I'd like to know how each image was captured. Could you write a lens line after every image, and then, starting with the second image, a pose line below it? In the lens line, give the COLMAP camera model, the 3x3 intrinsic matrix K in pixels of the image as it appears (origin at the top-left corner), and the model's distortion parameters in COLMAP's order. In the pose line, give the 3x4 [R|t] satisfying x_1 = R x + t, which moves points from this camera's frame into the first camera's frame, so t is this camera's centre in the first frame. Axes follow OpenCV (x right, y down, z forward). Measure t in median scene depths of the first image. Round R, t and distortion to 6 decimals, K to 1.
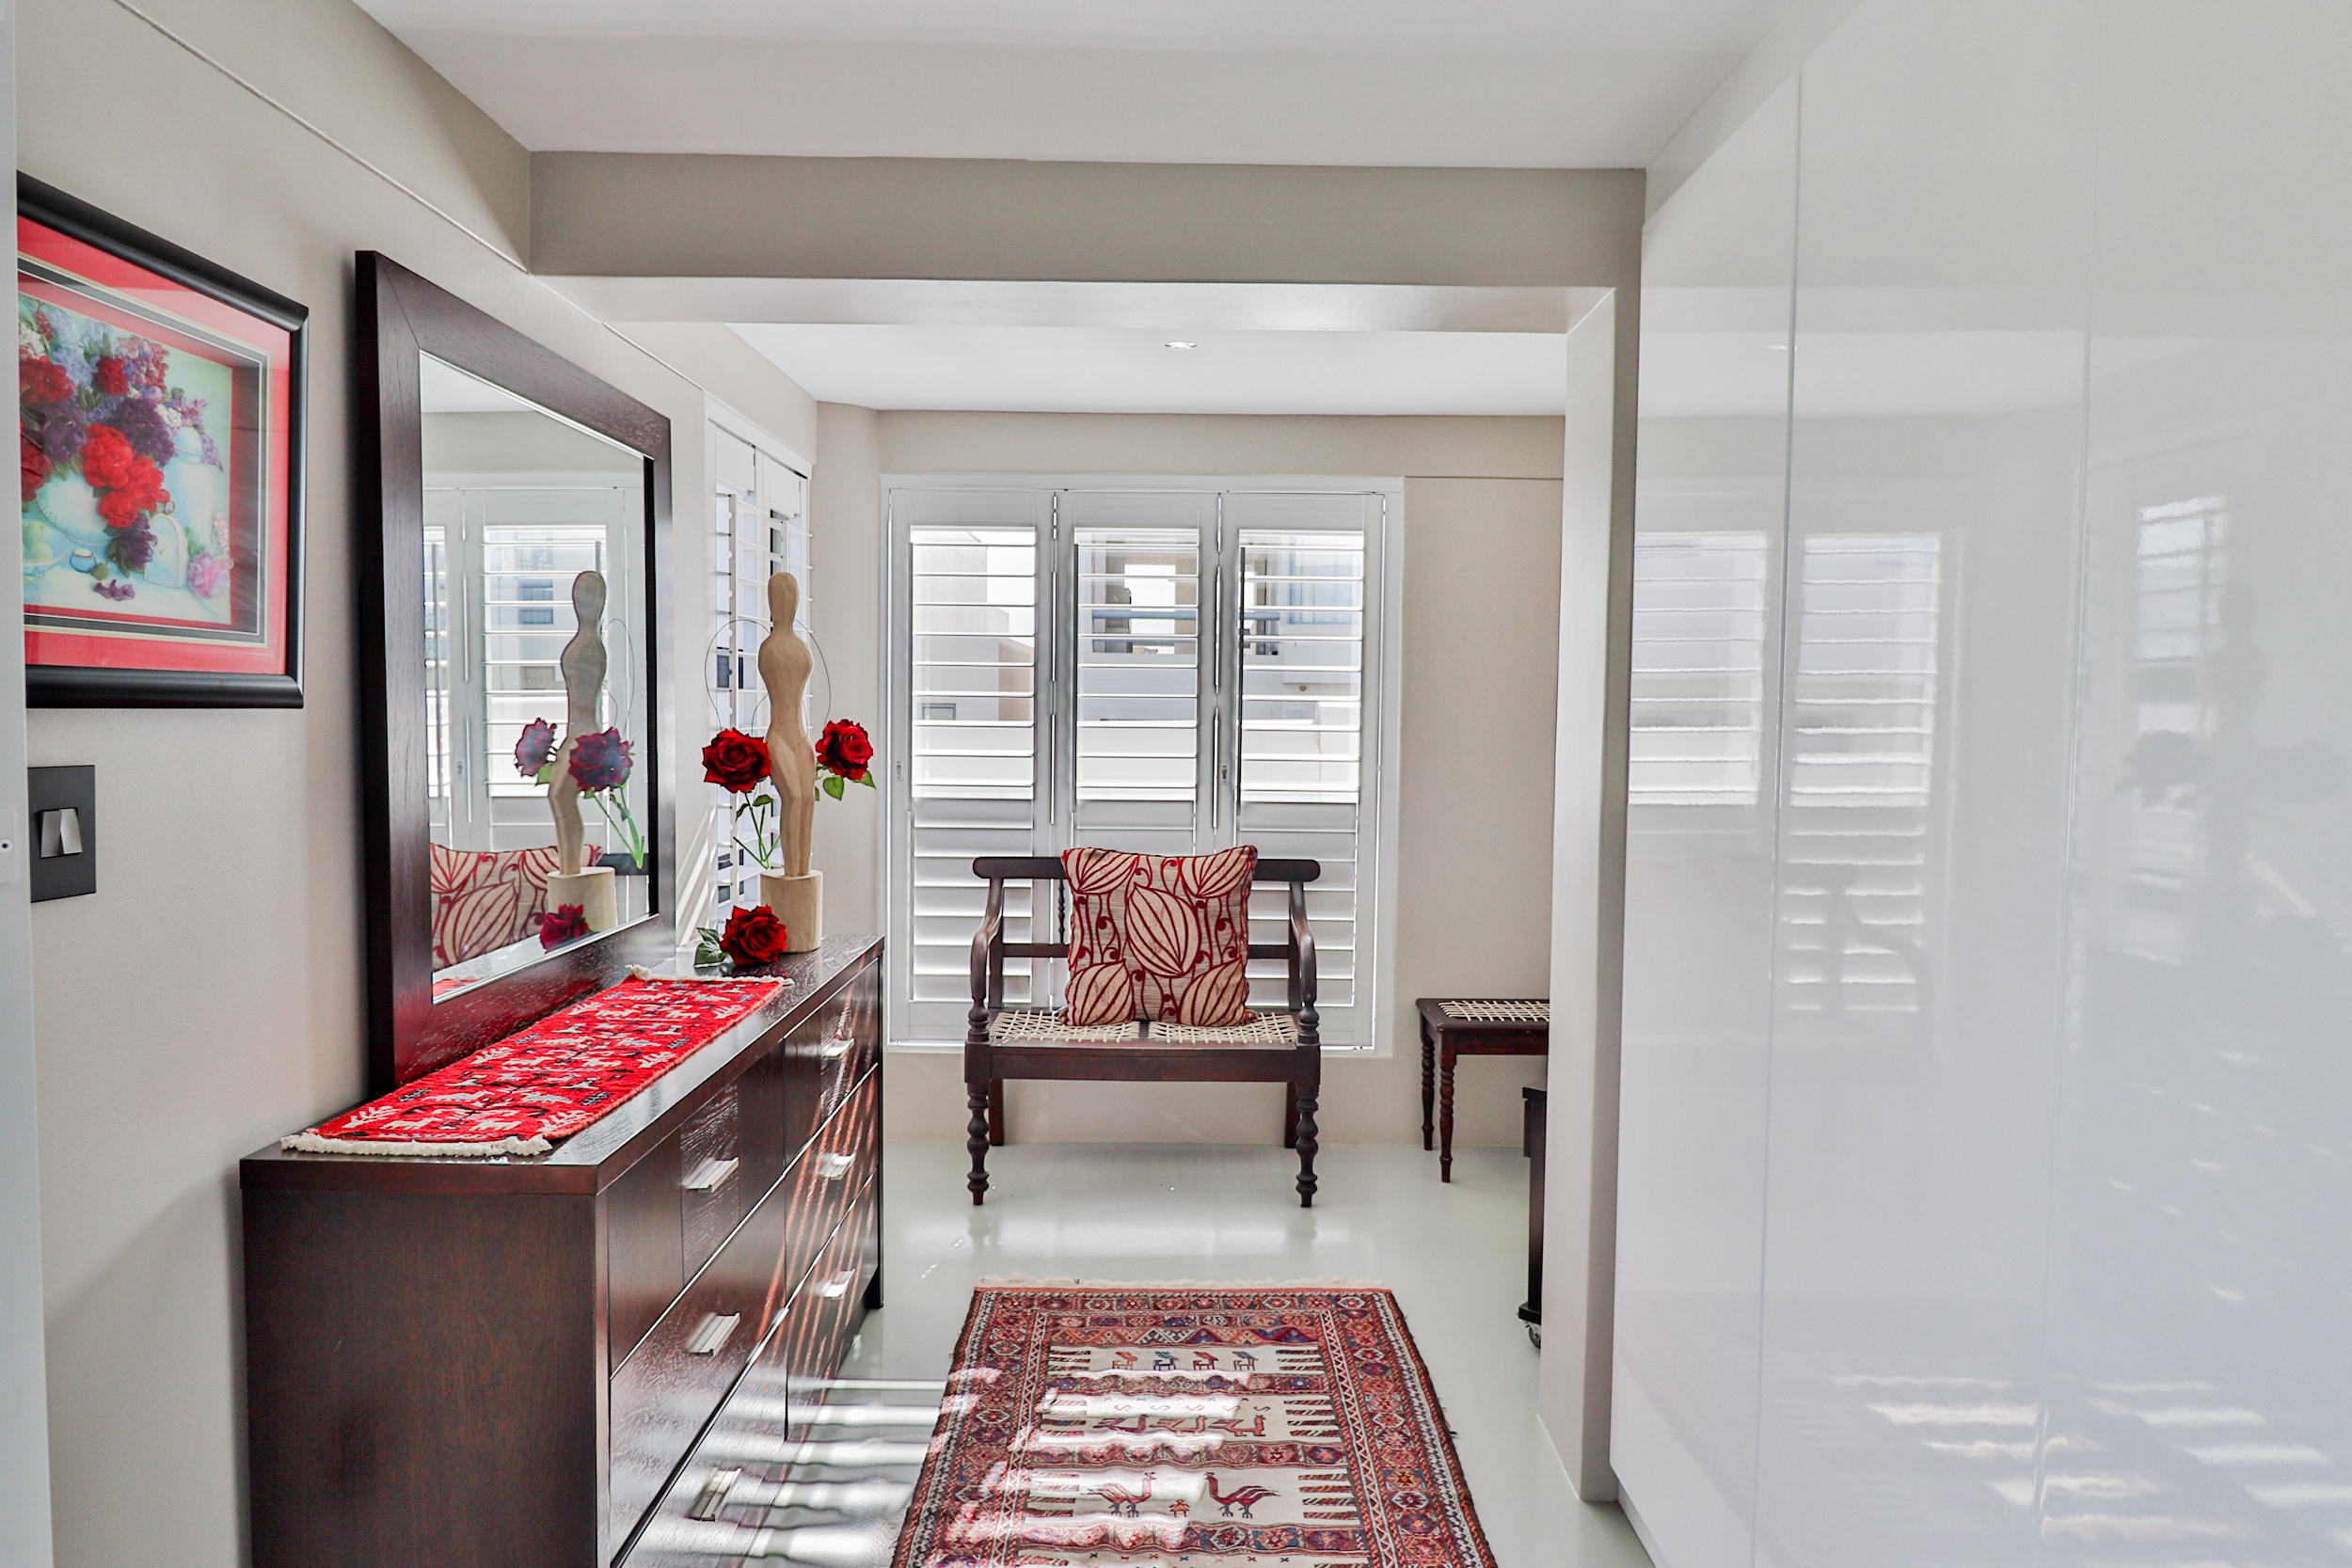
lens RADIAL K [[1391.5, 0, 1177.6], [0, 1391.5, 779.9], [0, 0, 1]] dist [0.005593, -0.012324]
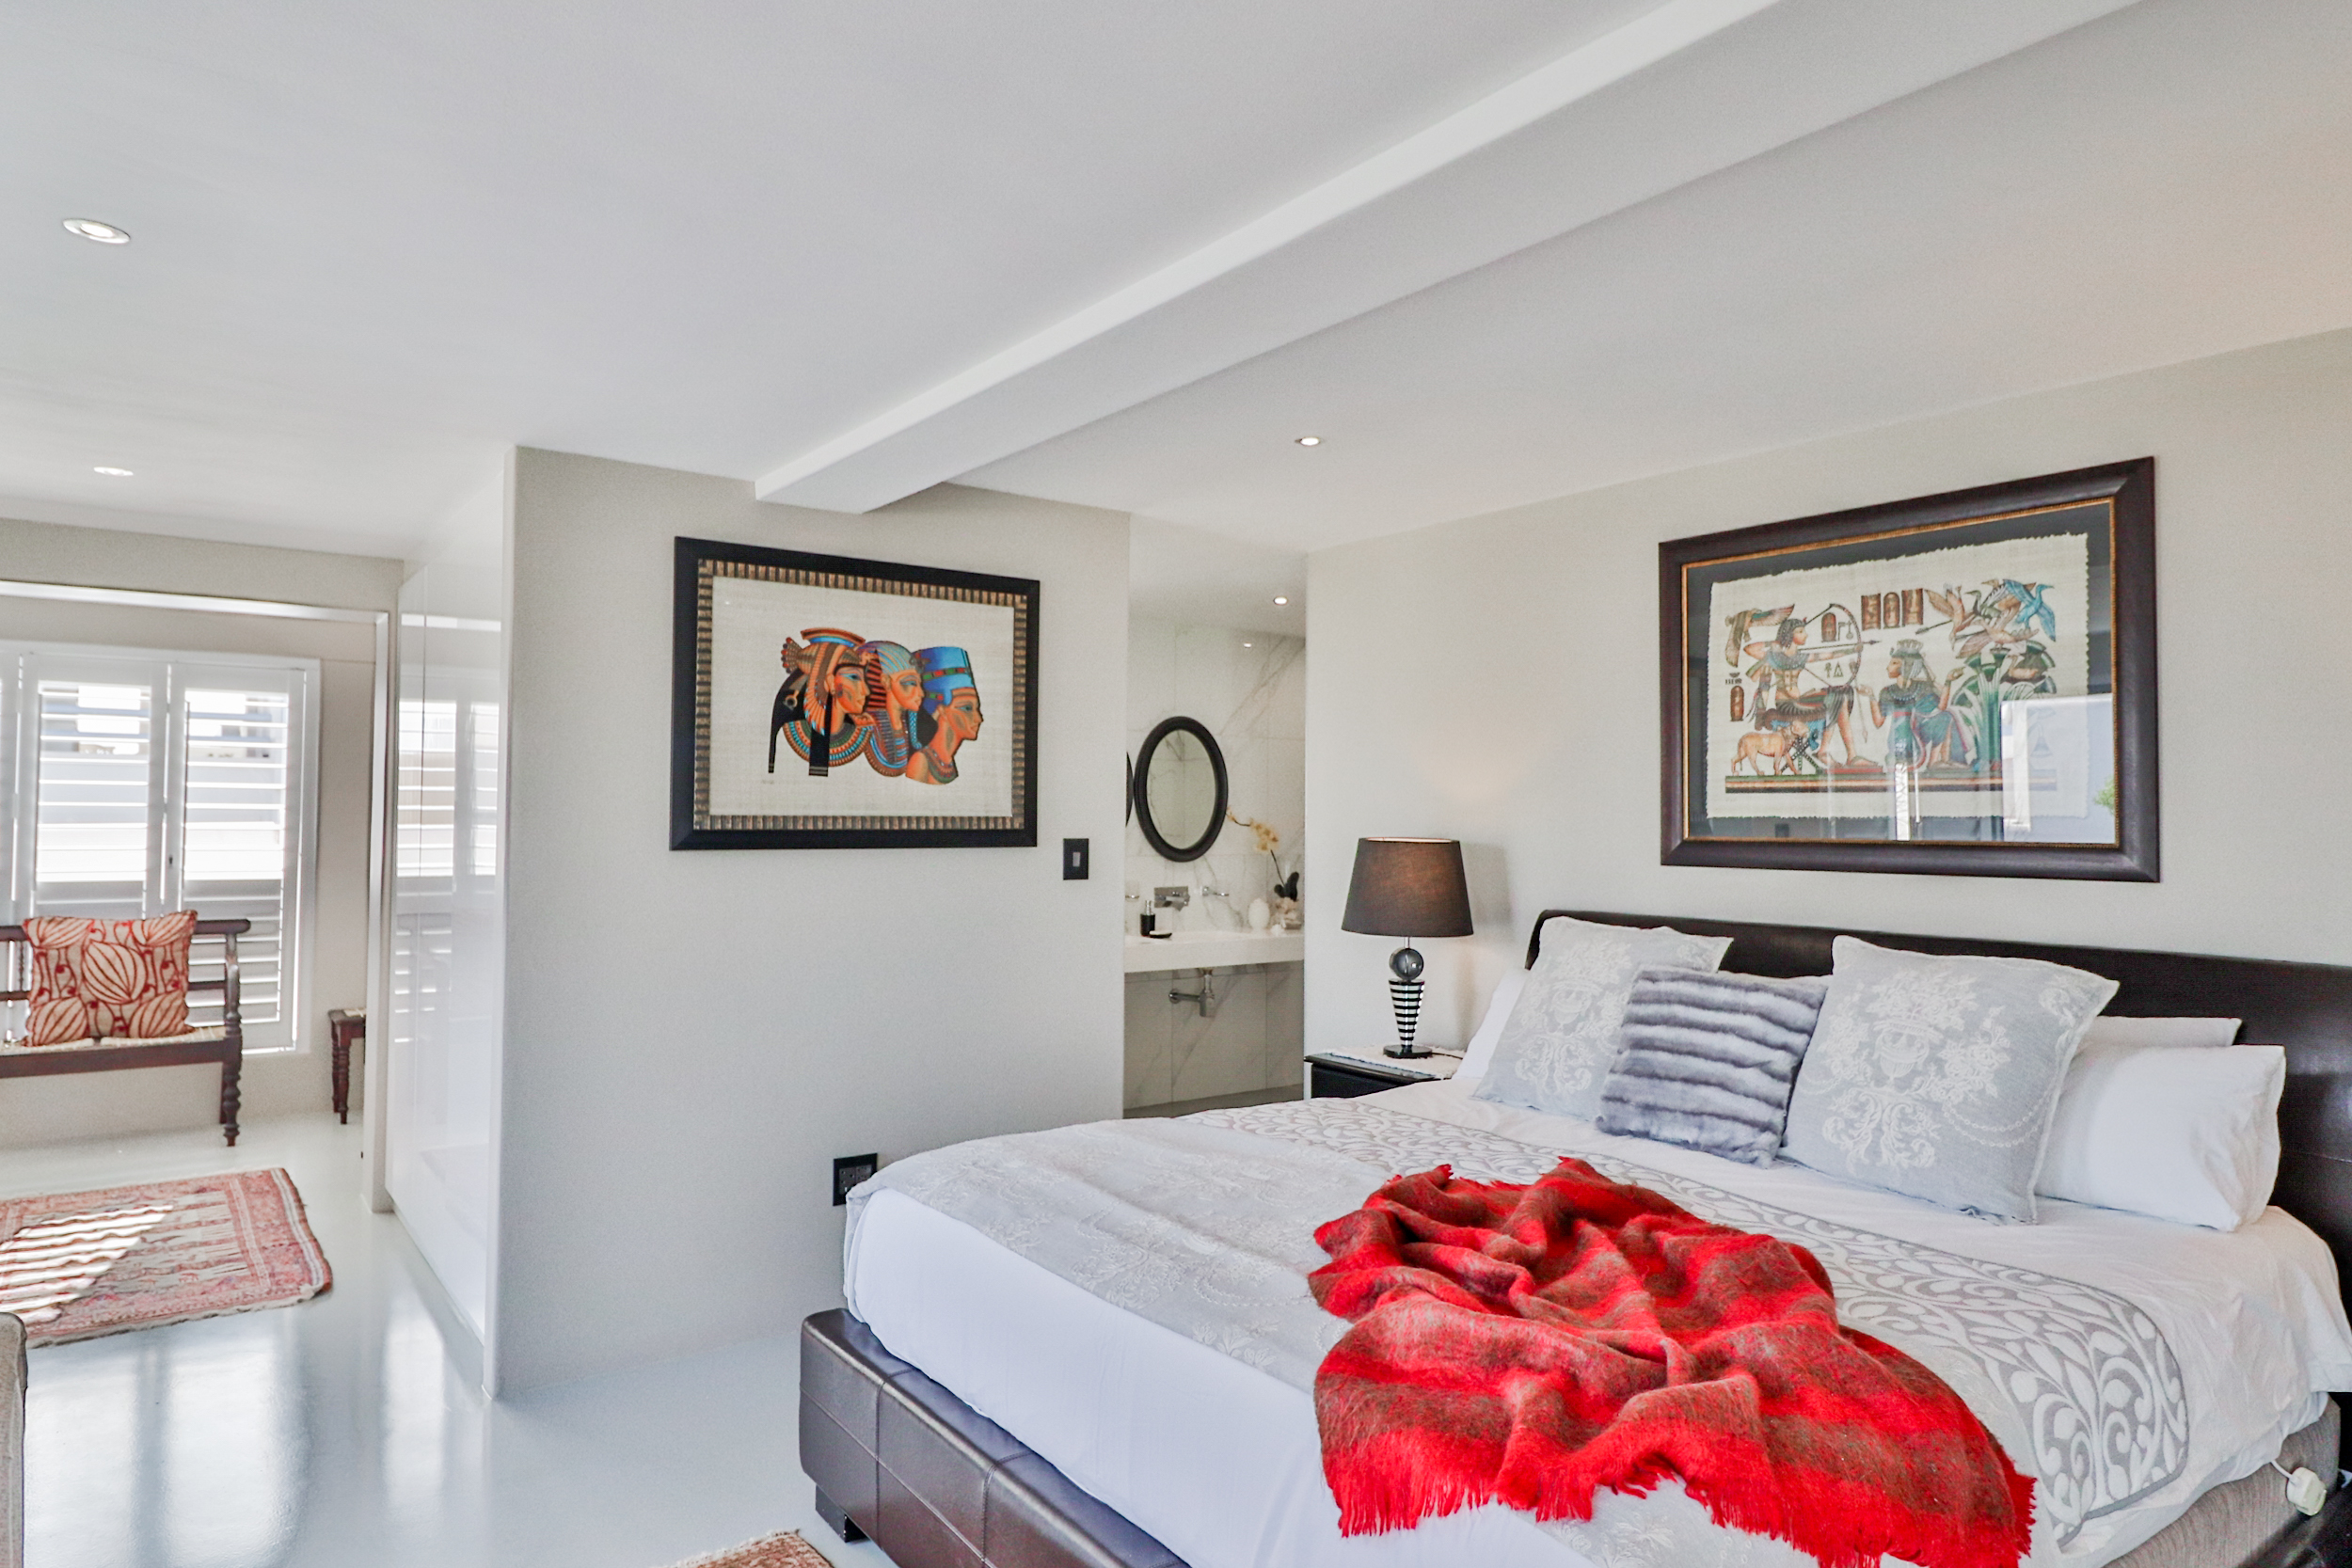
lens RADIAL K [[1391.5, 0, 1165.0], [0, 1391.5, 779.3], [0, 0, 1]] dist [0.005593, -0.012324]
pose [[0.805630, 0.013287, 0.592270, 0.009702], [0.031340, 0.997393, -0.065005, 0.038564], [-0.591589, 0.070931, 0.803113, -0.770046]]
